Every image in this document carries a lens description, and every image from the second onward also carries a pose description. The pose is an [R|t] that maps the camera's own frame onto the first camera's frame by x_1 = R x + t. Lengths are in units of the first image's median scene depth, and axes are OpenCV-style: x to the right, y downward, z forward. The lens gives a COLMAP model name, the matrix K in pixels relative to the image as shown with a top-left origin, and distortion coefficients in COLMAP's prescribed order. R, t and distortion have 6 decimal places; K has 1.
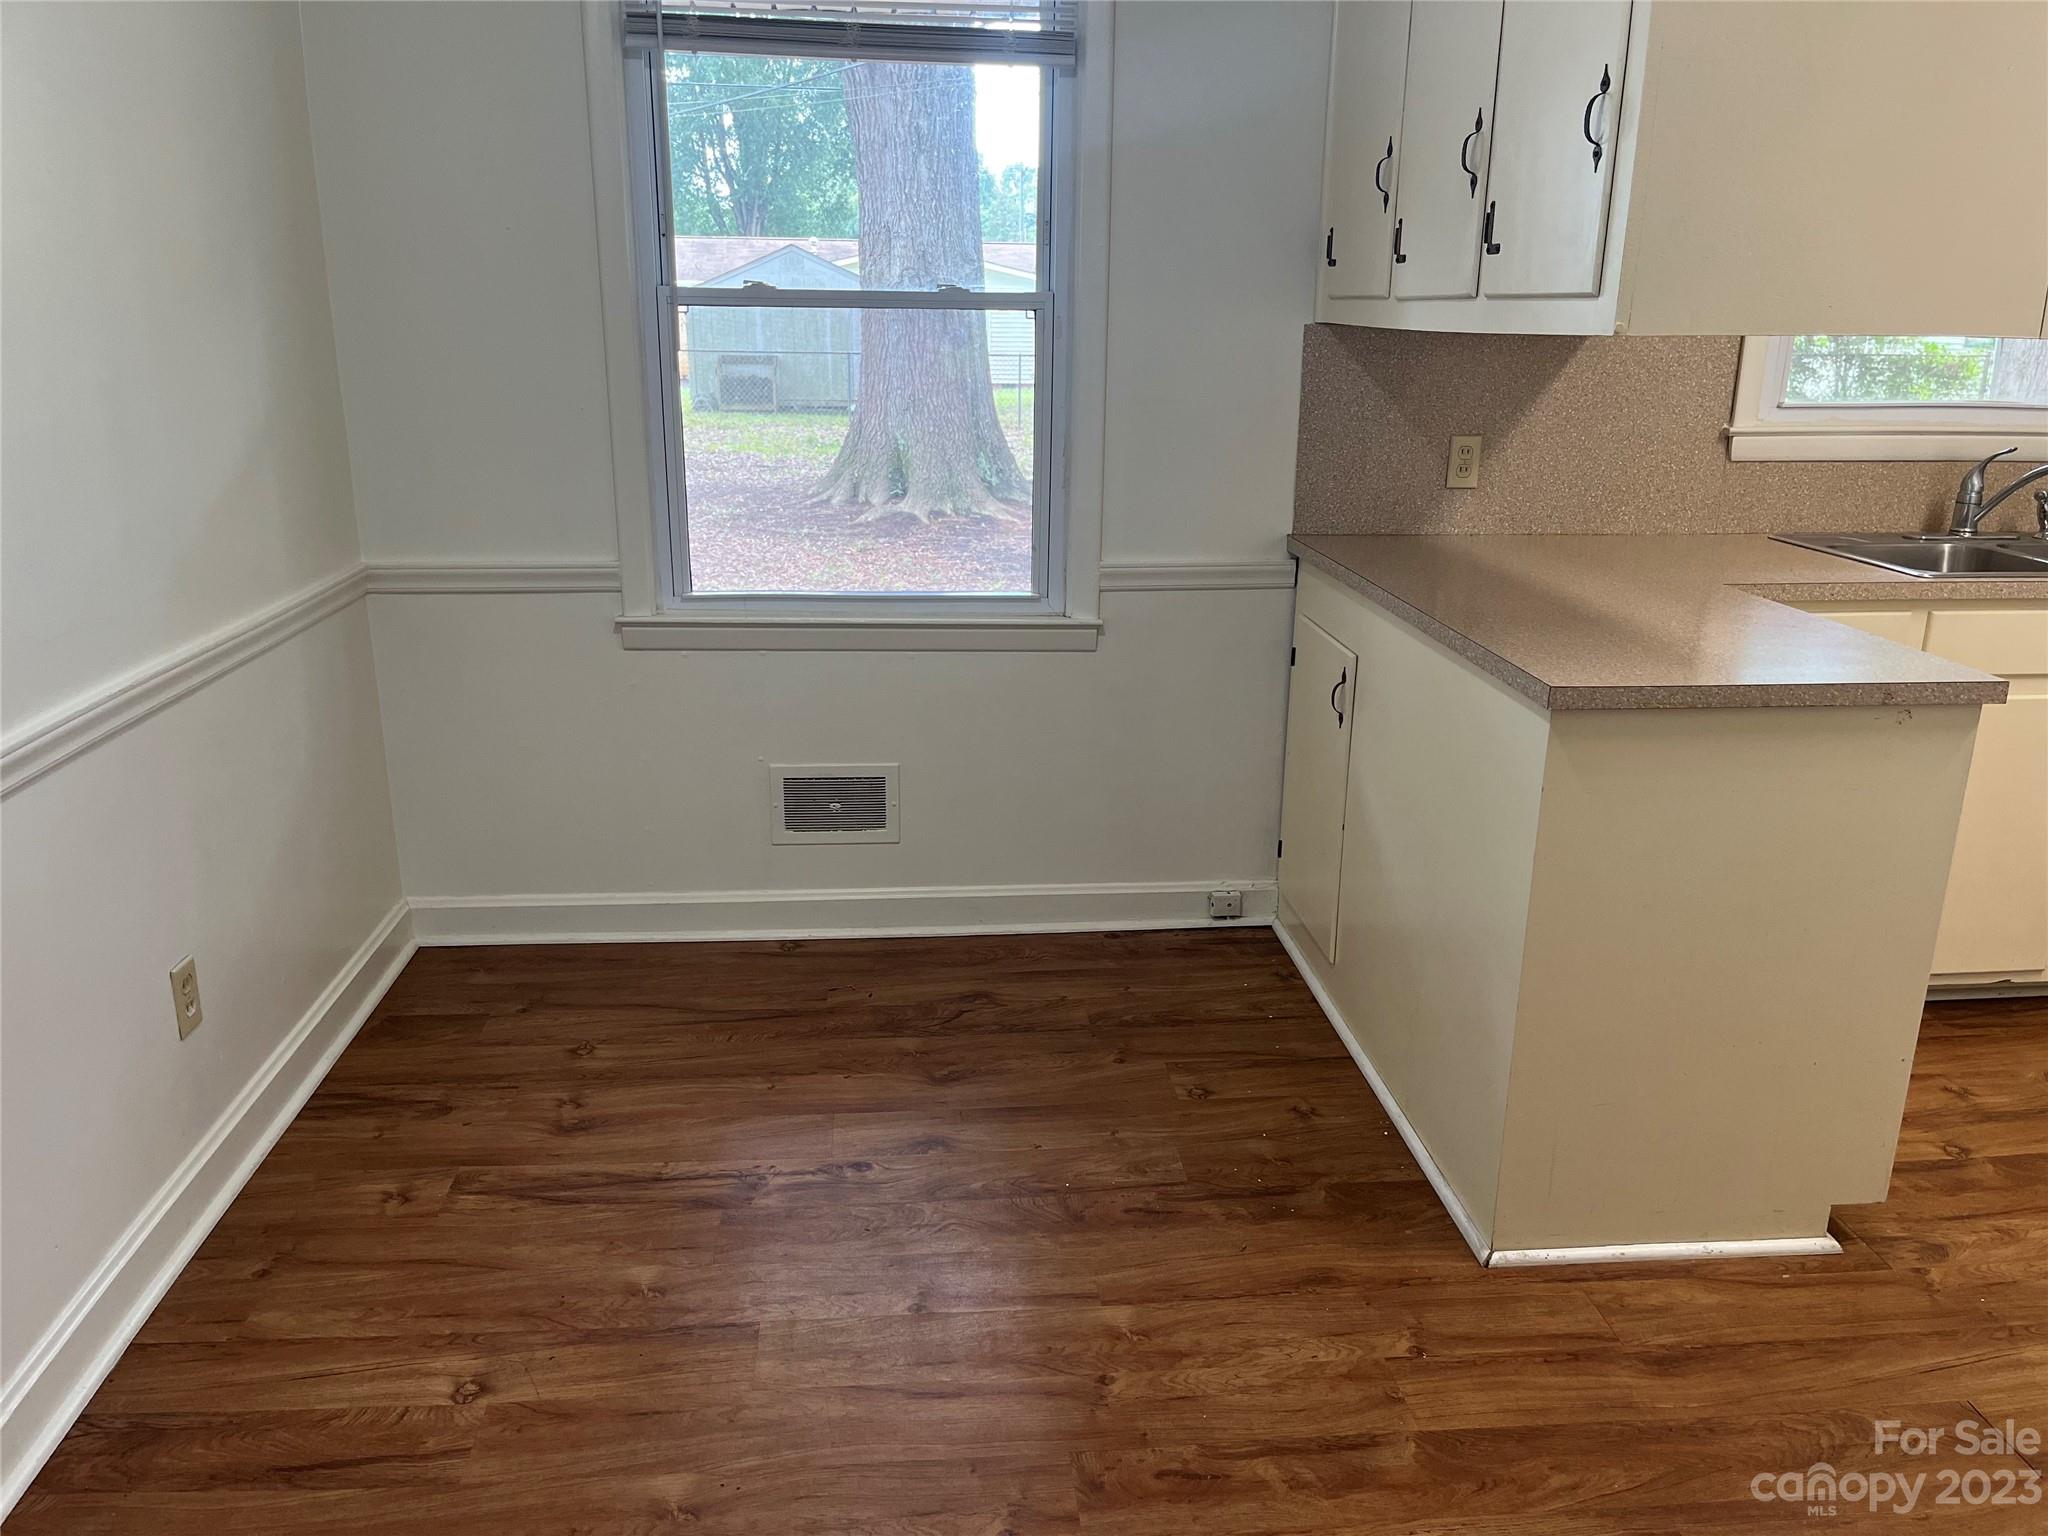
lens RADIAL K [[1556.1, 0, 1024.0], [0, 1556.1, 768.0], [0, 0, 1]] dist [0.071409, -0.104582]
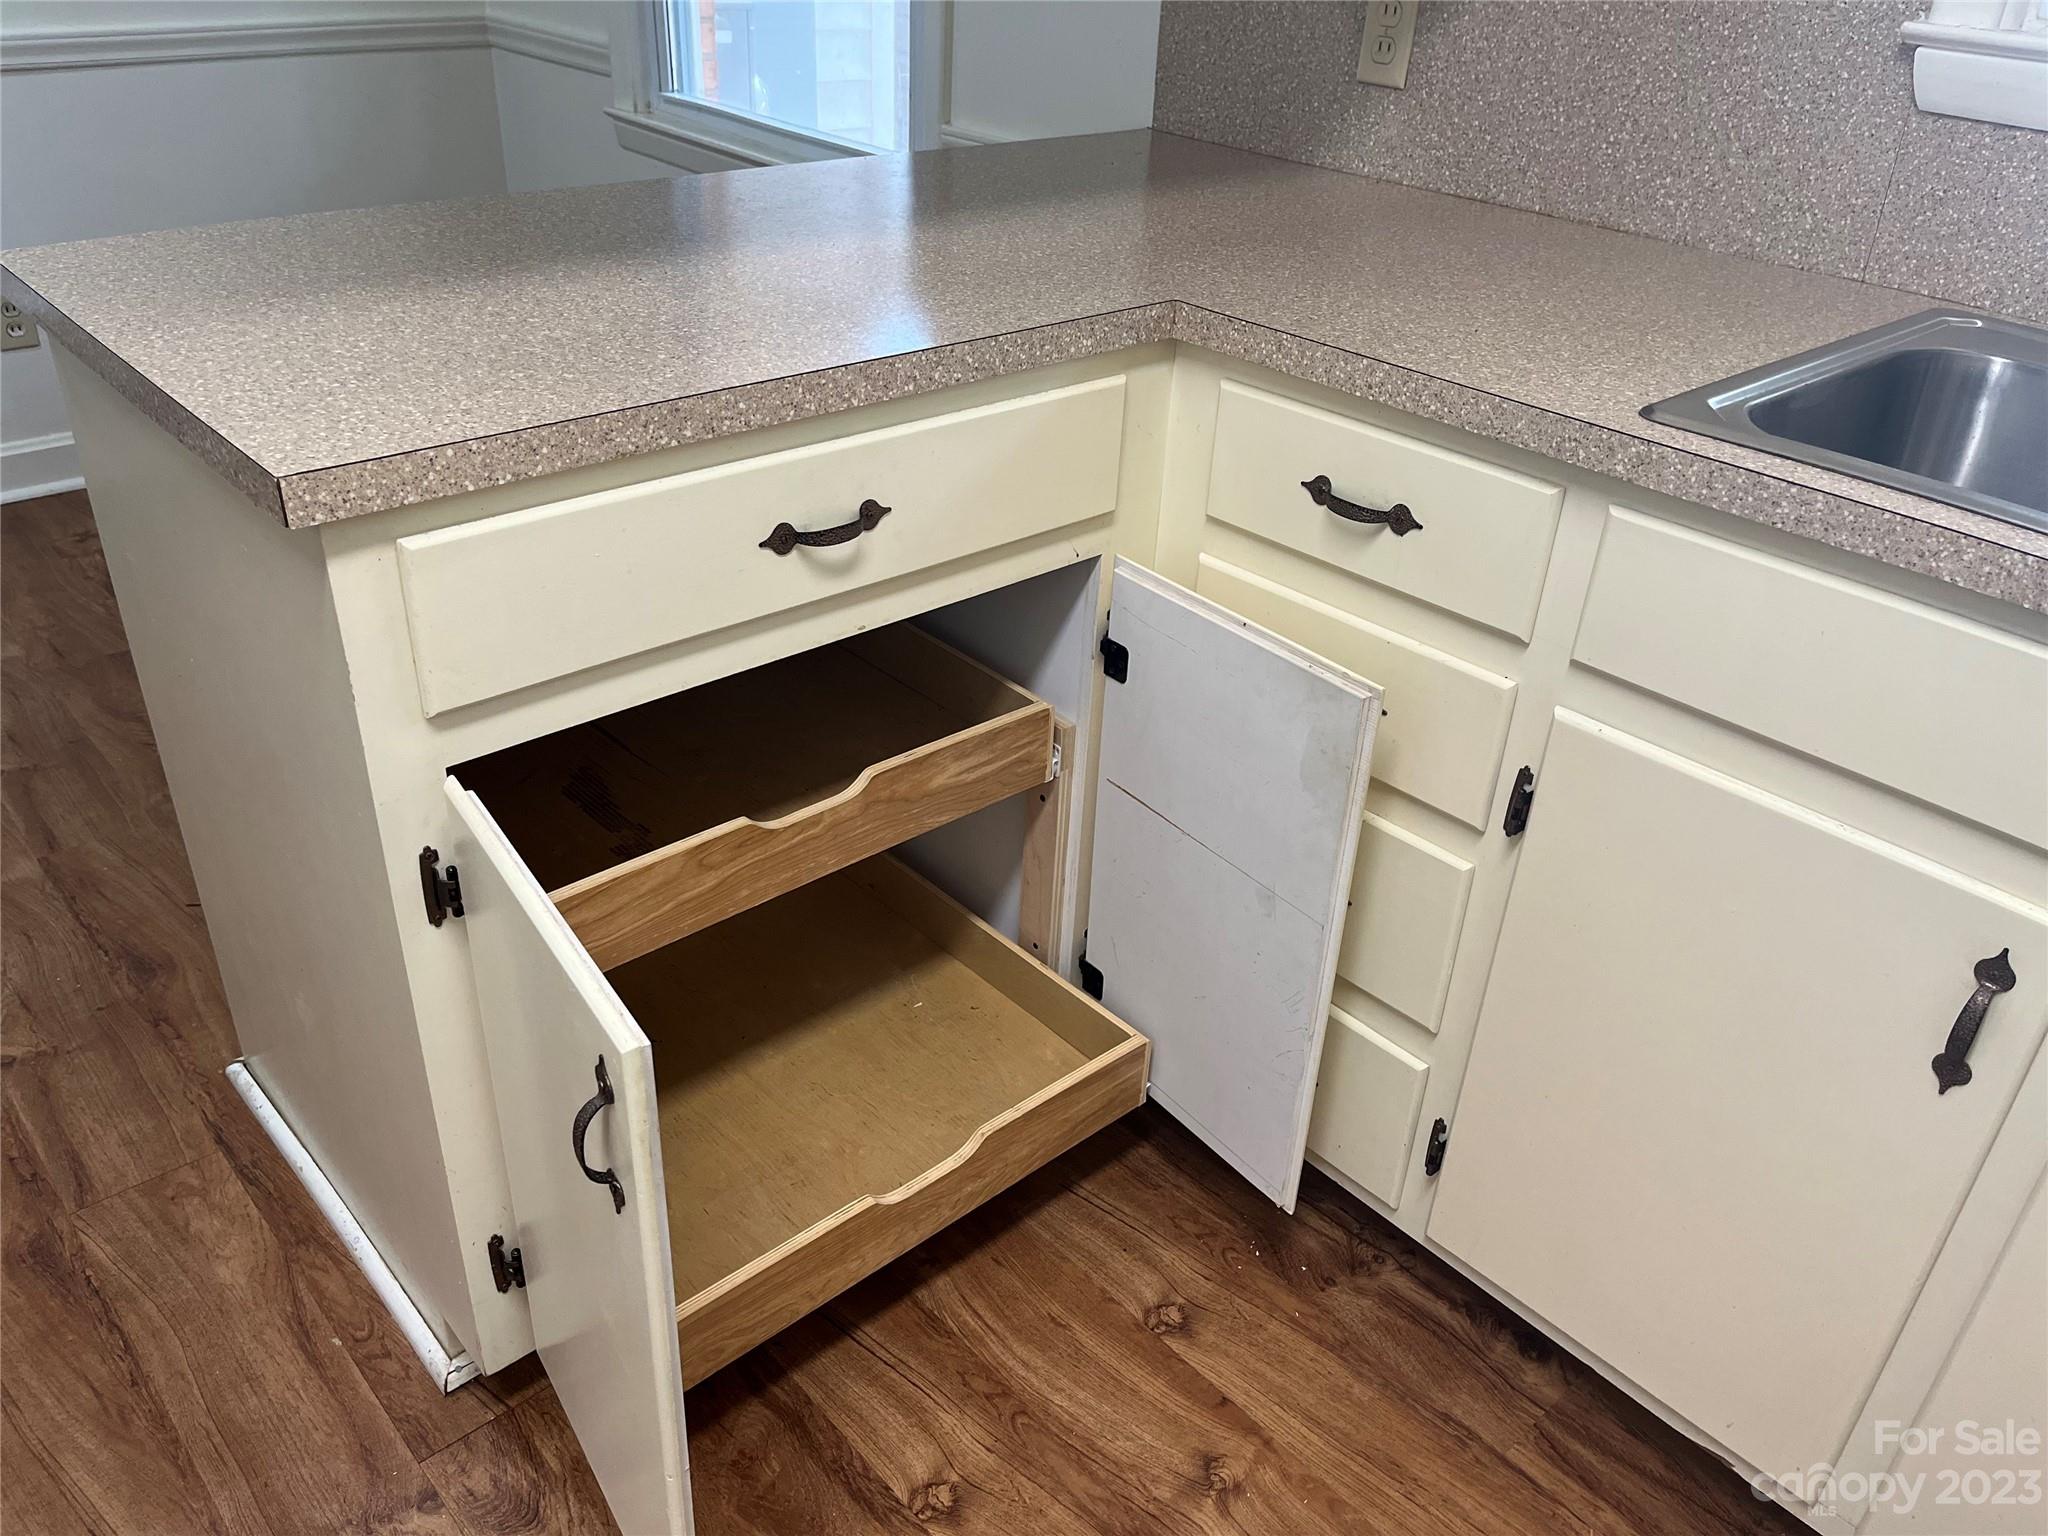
lens RADIAL K [[1556.1, 0, 1024.0], [0, 1556.1, 768.0], [0, 0, 1]] dist [0.071409, -0.104582]
pose [[0.602384, 0.423299, -0.676721, 0.673727], [-0.267446, 0.905832, 0.328543, -0.111620], [0.752068, -0.016923, 0.658869, 0.552006]]
